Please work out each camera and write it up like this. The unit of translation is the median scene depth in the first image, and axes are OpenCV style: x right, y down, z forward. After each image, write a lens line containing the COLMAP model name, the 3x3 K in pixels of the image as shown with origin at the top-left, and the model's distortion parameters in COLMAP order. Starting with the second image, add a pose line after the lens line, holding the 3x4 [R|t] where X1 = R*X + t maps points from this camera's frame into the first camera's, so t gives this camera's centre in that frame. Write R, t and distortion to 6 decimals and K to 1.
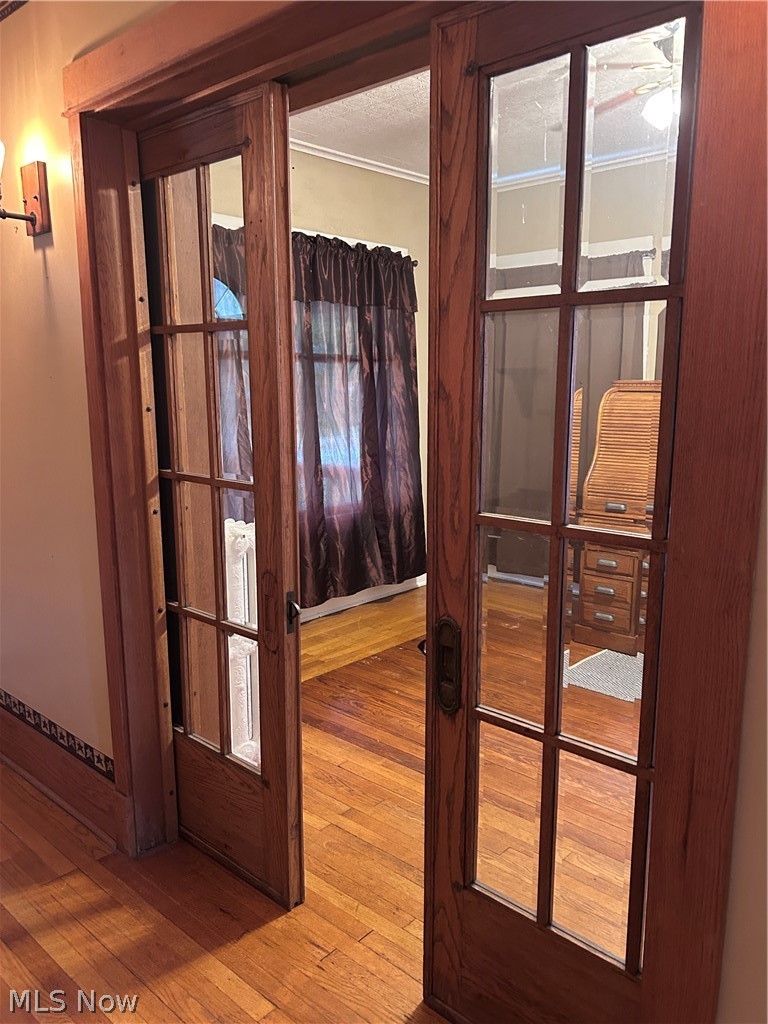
lens RADIAL K [[774.6, 0, 382.4], [0, 774.6, 511.4], [0, 0, 1]] dist [0.031992, -0.013122]
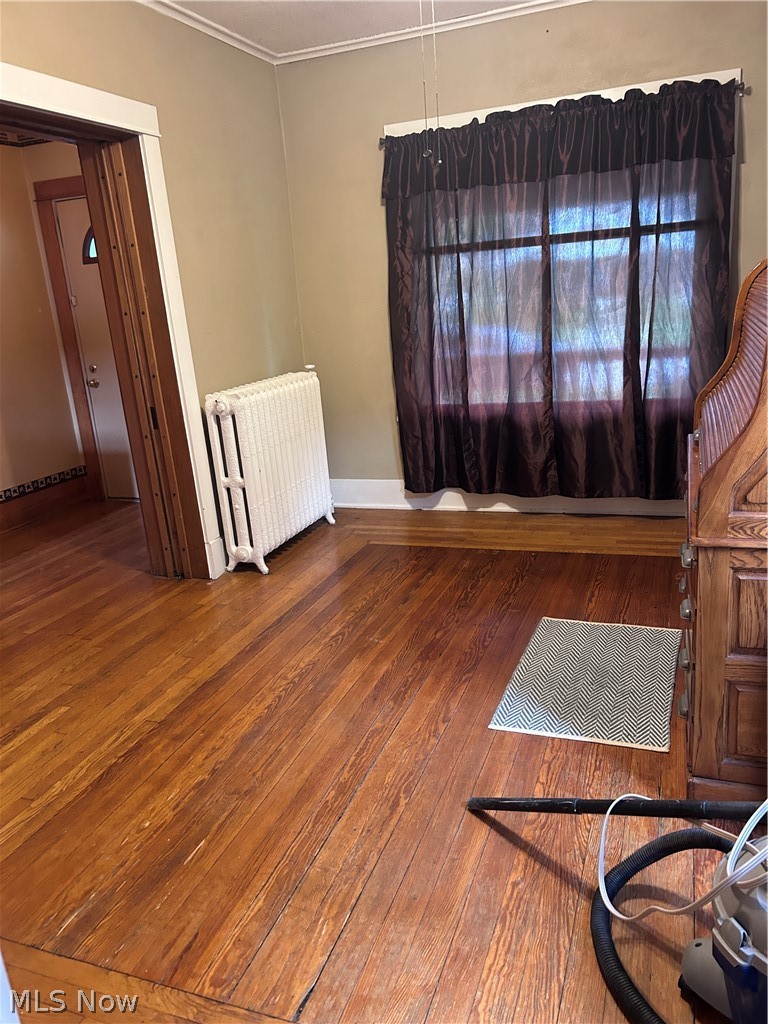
lens RADIAL K [[774.6, 0, 381.6], [0, 774.6, 514.7], [0, 0, 1]] dist [0.031992, -0.013122]
pose [[0.371931, 0.230022, -0.899309, 0.826343], [-0.087347, 0.973185, 0.212793, -0.059840], [0.924142, -0.000593, 0.382050, 0.472279]]
